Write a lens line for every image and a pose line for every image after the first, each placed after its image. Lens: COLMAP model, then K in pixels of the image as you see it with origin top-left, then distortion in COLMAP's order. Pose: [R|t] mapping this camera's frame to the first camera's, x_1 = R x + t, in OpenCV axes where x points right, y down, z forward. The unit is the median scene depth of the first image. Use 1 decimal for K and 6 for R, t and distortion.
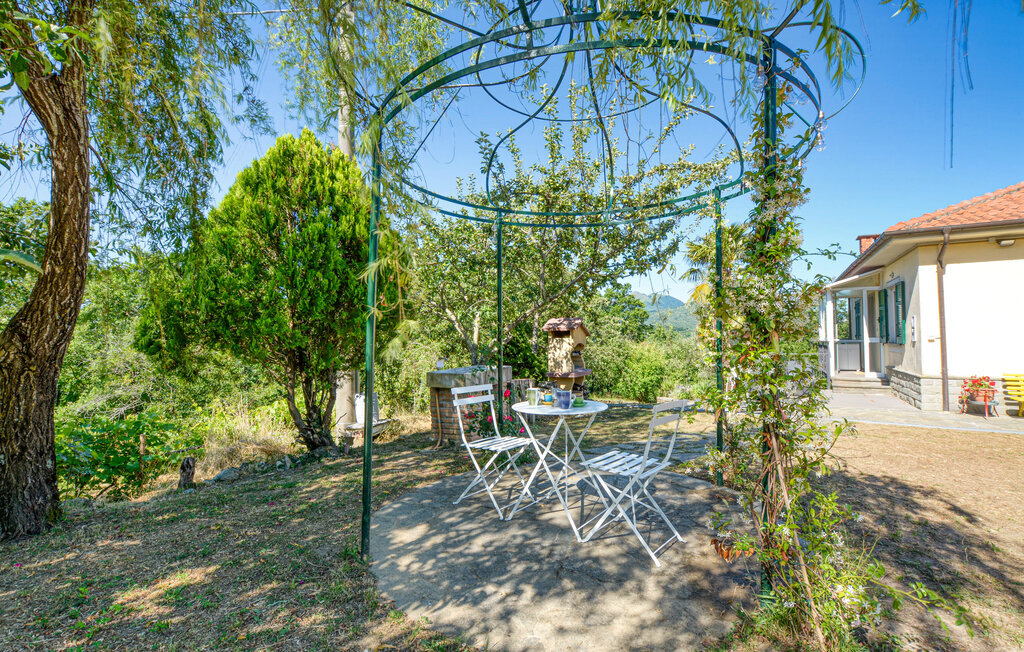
lens RADIAL K [[451.2, 0, 512.0], [0, 451.2, 326.0], [0, 0, 1]] dist [-0.041010, 0.008176]
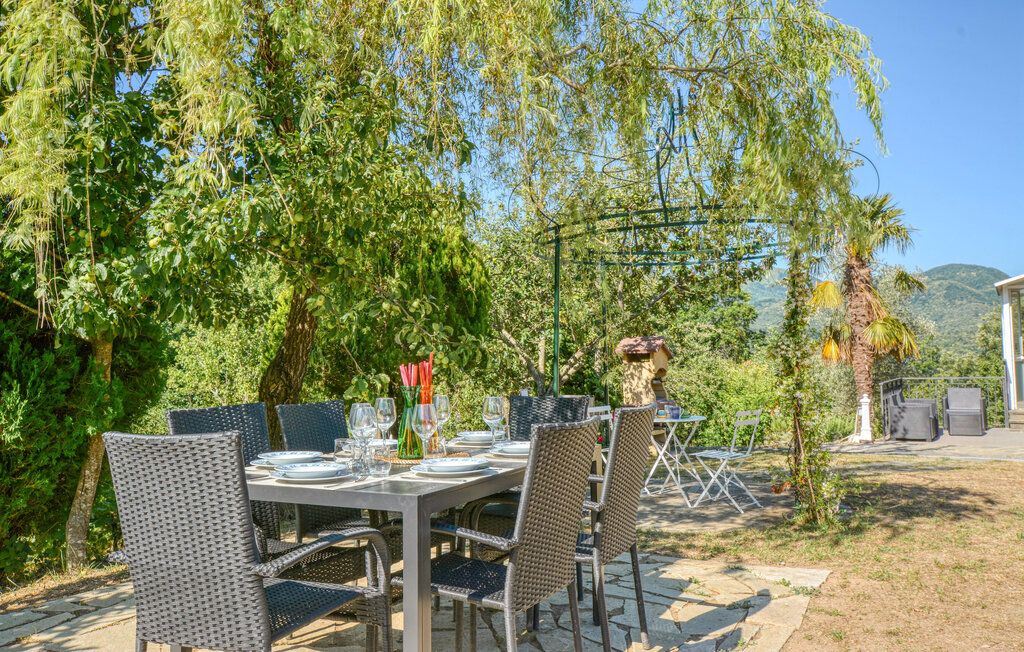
lens RADIAL K [[876.7, 0, 512.3], [0, 876.7, 315.9], [0, 0, 1]] dist [0.002558, 0.004092]
pose [[0.999759, -0.012932, 0.017765, -0.144986], [0.013231, 0.999770, -0.016849, -0.033478], [-0.017543, 0.017080, 0.999700, -0.573517]]
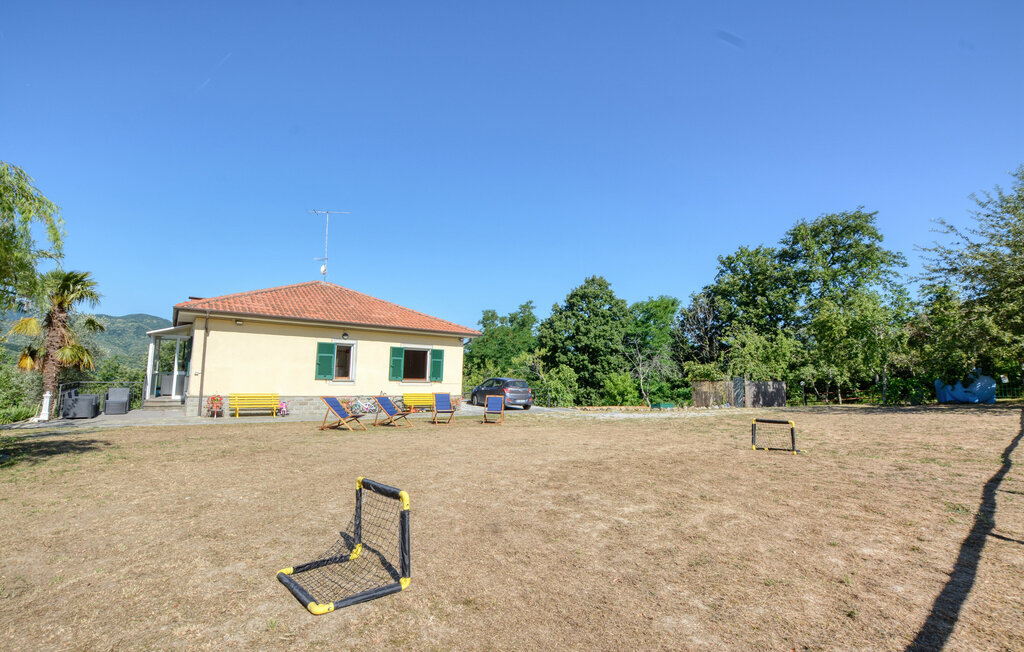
lens RADIAL K [[451.2, 0, 512.0], [0, 451.2, 326.0], [0, 0, 1]] dist [-0.041010, 0.008176]
pose [[0.365502, 0.111427, 0.924117, -0.188765], [-0.050378, 0.993722, -0.099895, -0.043737], [-0.929446, -0.010043, 0.368821, -0.762018]]
